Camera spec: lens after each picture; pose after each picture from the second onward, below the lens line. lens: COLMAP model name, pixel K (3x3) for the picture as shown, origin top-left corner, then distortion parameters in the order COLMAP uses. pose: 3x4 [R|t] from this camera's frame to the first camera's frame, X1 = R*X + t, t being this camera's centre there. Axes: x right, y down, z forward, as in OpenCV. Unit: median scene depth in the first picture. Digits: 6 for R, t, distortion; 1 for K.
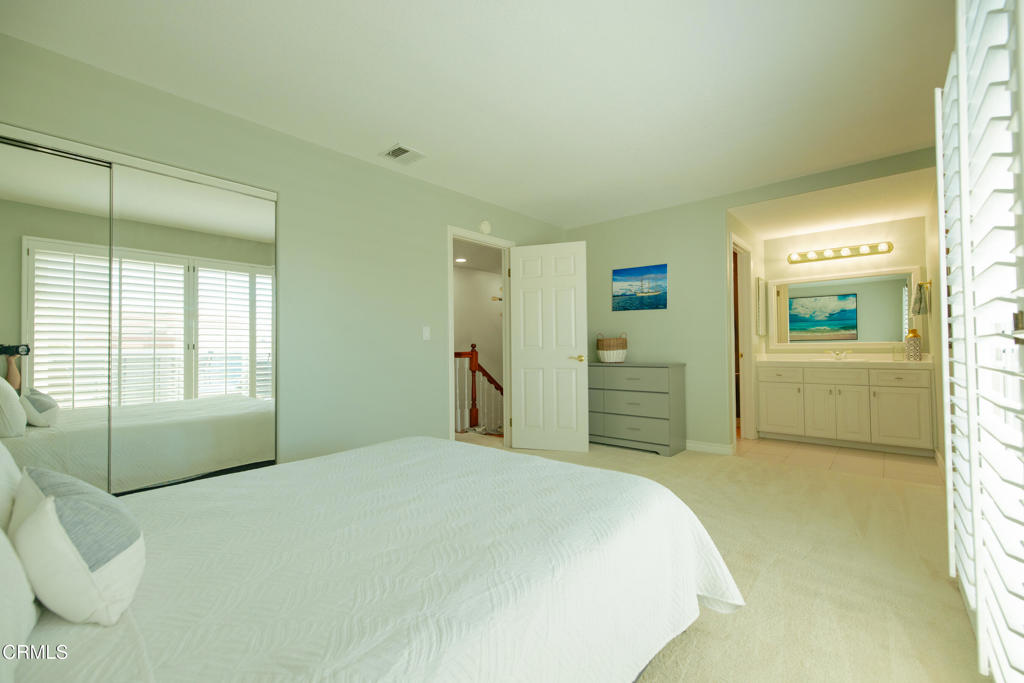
lens RADIAL K [[431.9, 0, 512.0], [0, 431.9, 341.5], [0, 0, 1]] dist [0.006704, 0.000076]
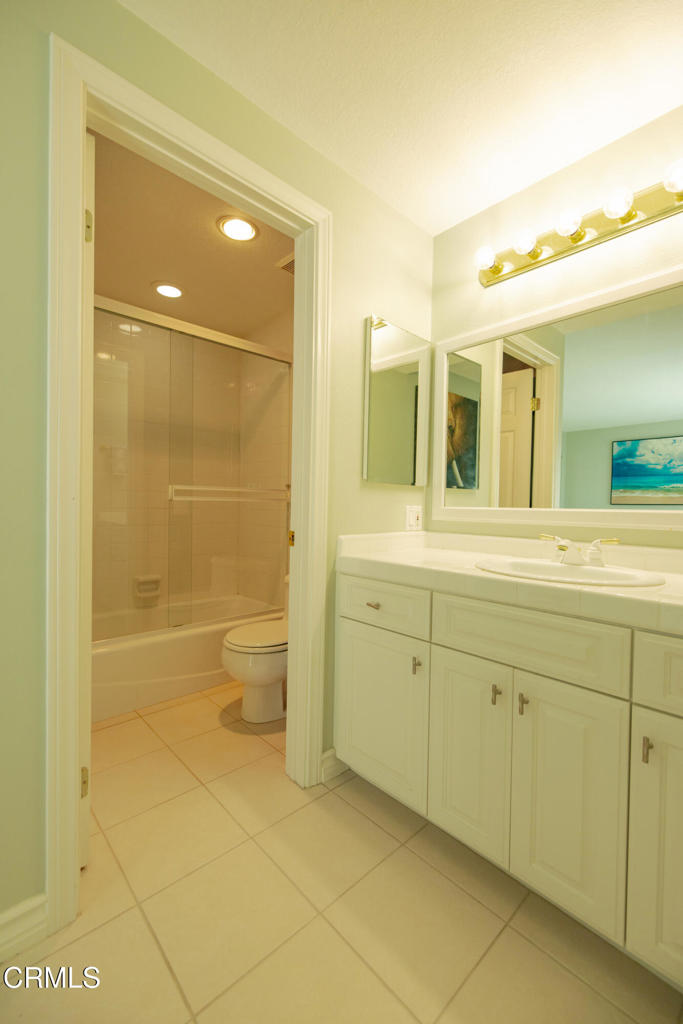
lens RADIAL K [[431.9, 0, 341.5], [0, 431.9, 512.0], [0, 0, 1]] dist [0.006704, 0.000076]
pose [[0.993901, 0.035131, -0.104534, 0.336793], [-0.031539, 0.998861, 0.035817, -0.000960], [0.105673, -0.032302, 0.993876, 0.369852]]
